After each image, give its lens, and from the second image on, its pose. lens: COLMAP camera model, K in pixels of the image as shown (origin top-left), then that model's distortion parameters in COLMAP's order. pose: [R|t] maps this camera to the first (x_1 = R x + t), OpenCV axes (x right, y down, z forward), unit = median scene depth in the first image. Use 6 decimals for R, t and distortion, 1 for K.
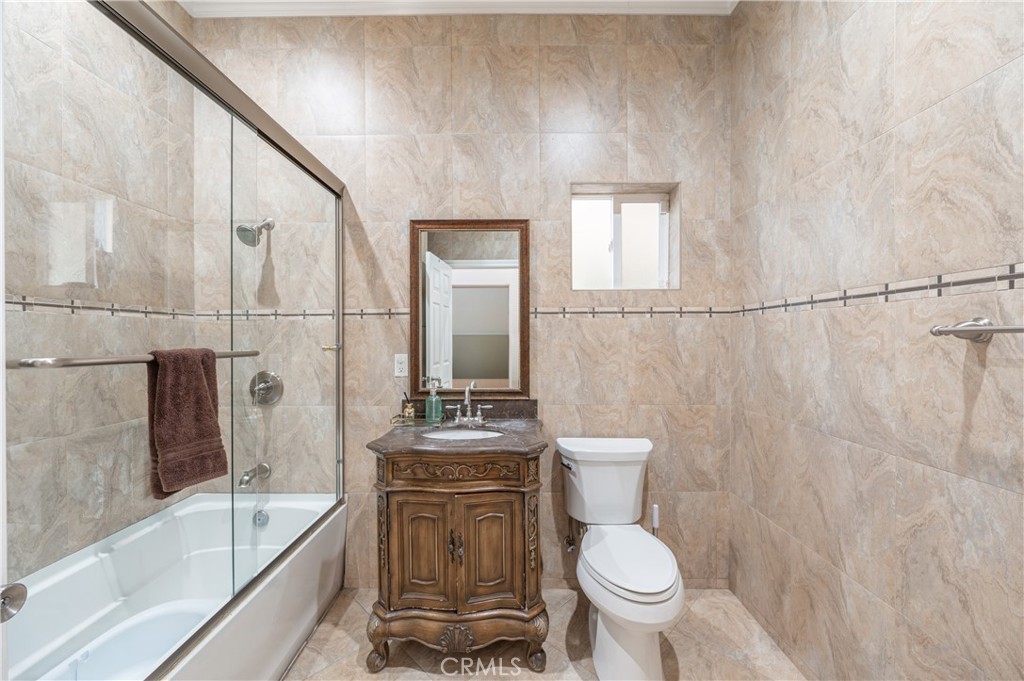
lens RADIAL K [[399.6, 0, 512.3], [0, 399.6, 340.2], [0, 0, 1]] dist [-0.000986, -0.000163]
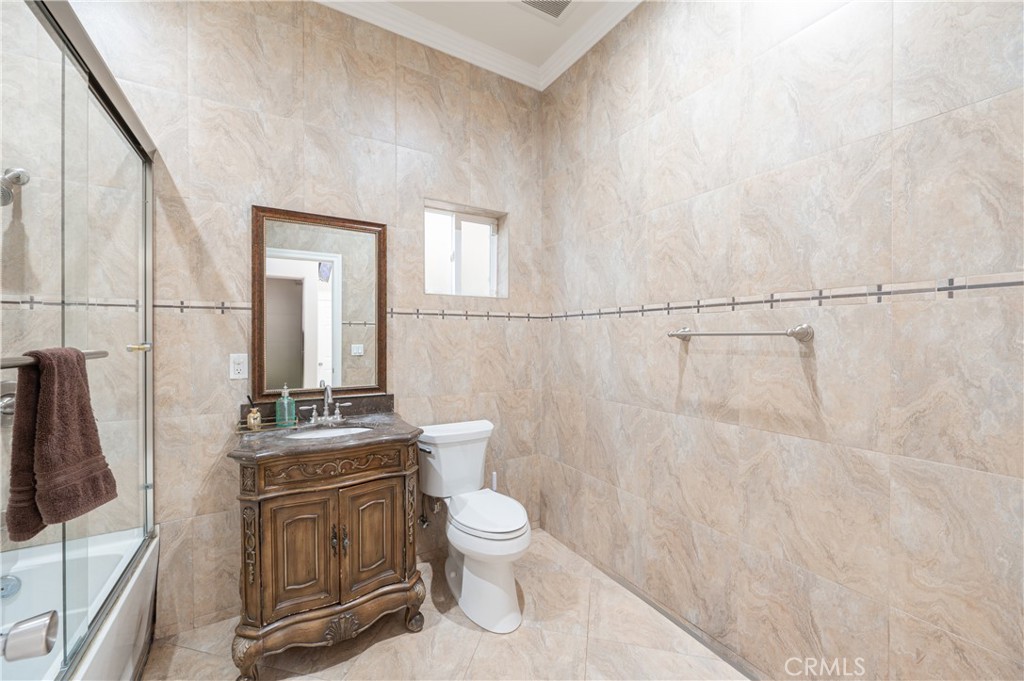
lens RADIAL K [[399.6, 0, 512.4], [0, 399.6, 339.6], [0, 0, 1]] dist [-0.000986, -0.000163]
pose [[0.855220, 0.001408, 0.518263, -0.226928], [-0.002907, 0.999994, 0.002080, -0.000508], [-0.518257, -0.003285, 0.855219, -0.081367]]
